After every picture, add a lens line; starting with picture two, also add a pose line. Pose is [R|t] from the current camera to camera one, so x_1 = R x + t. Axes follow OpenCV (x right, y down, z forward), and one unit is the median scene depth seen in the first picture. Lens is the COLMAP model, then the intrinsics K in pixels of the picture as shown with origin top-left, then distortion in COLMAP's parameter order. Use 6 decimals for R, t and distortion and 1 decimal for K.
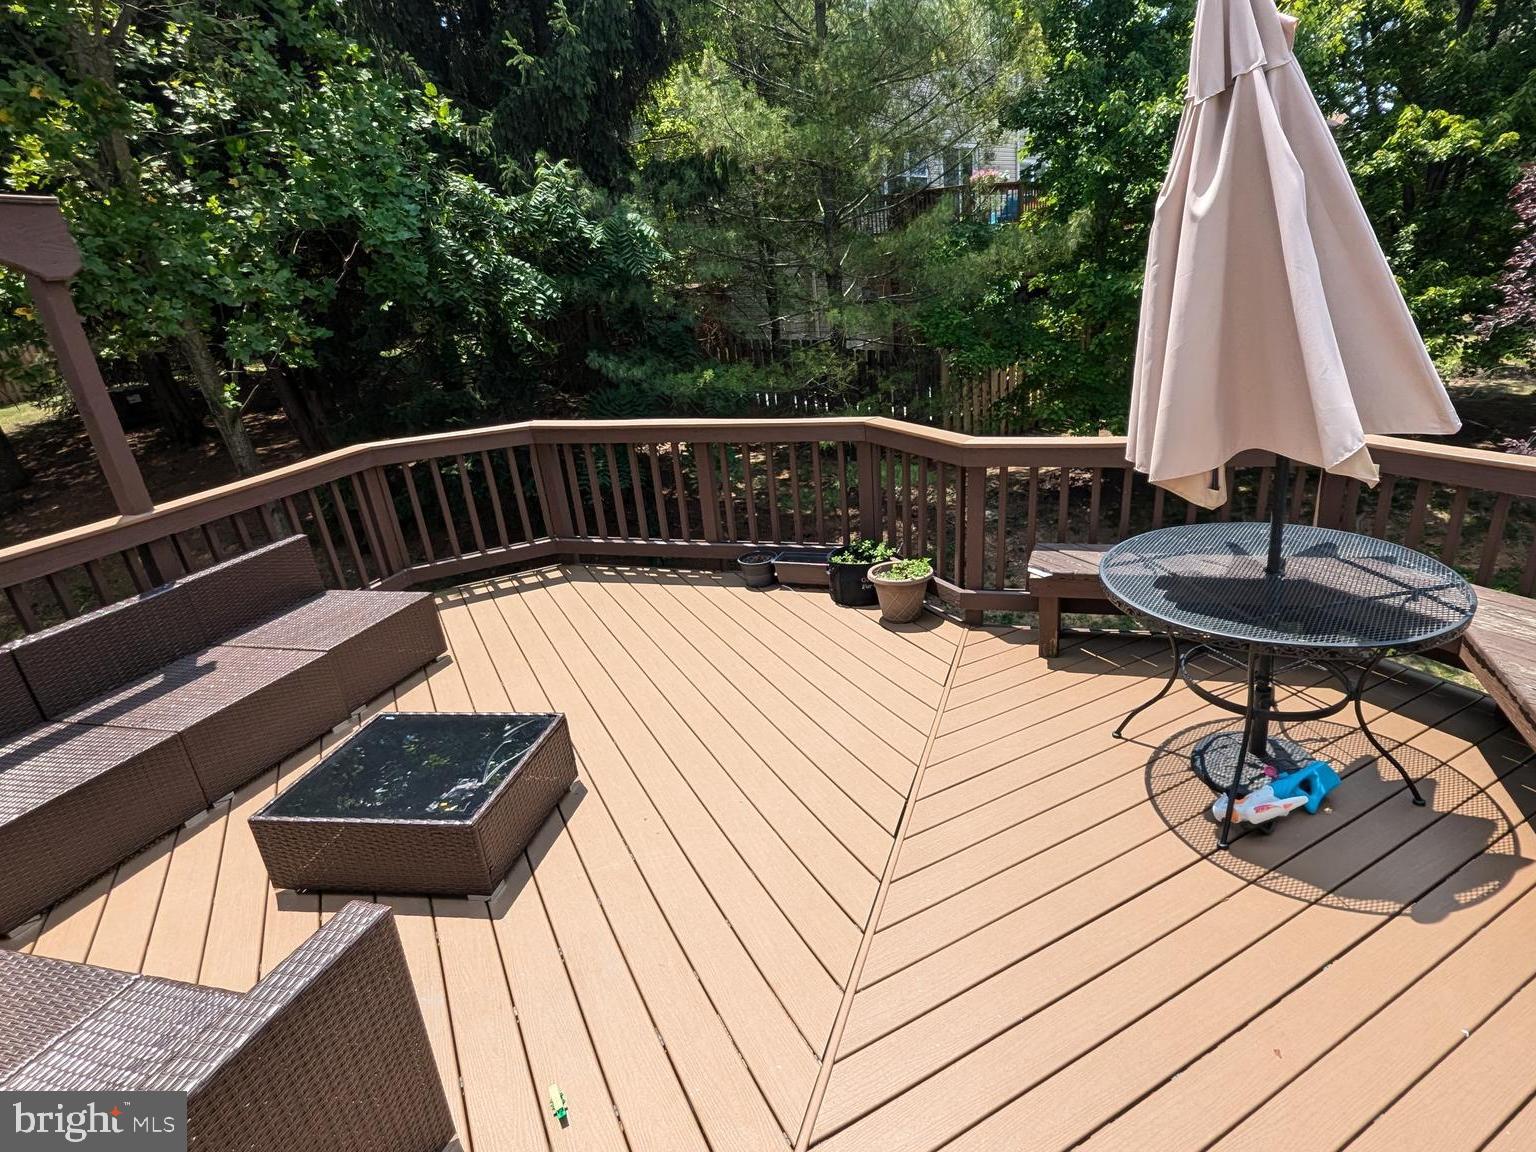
lens RADIAL K [[780.6, 0, 772.4], [0, 780.6, 581.3], [0, 0, 1]] dist [0.007544, 0.000227]
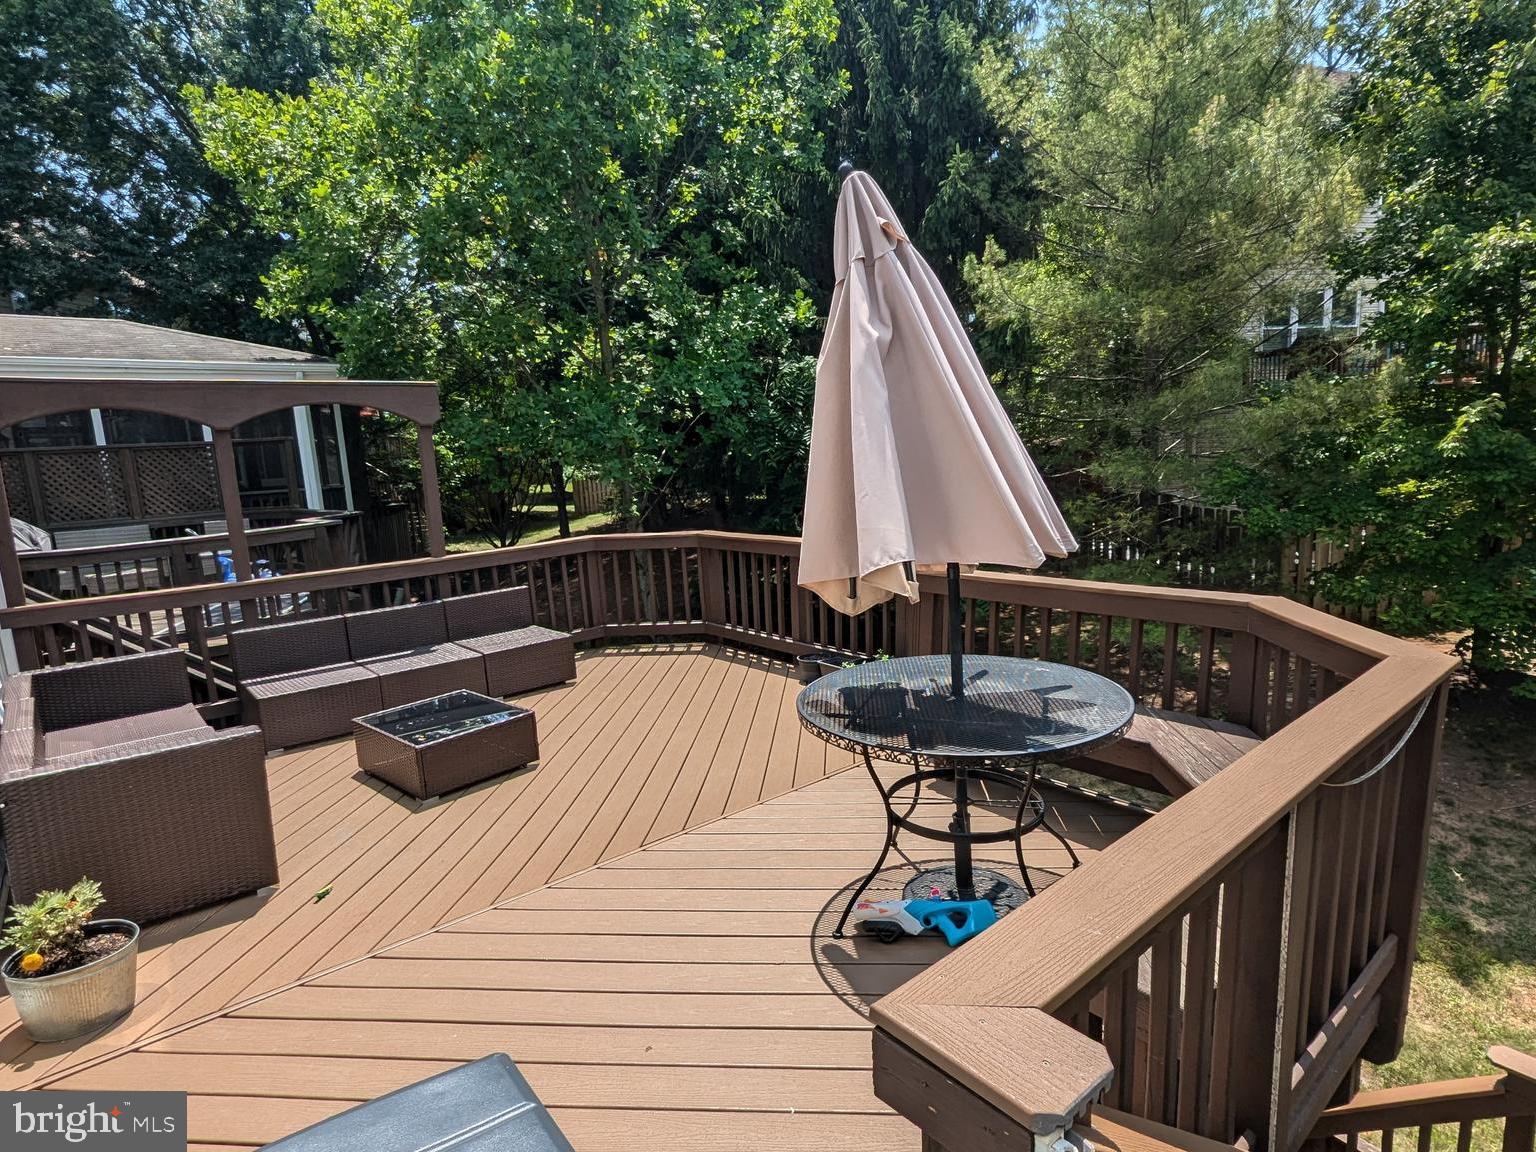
lens RADIAL K [[780.6, 0, 780.3], [0, 780.6, 583.0], [0, 0, 1]] dist [0.007544, 0.000227]
pose [[0.833315, 0.111495, -0.541437, 0.524430], [-0.206317, 0.971404, -0.117502, 0.008918], [0.512854, 0.209624, 0.832489, -0.010773]]
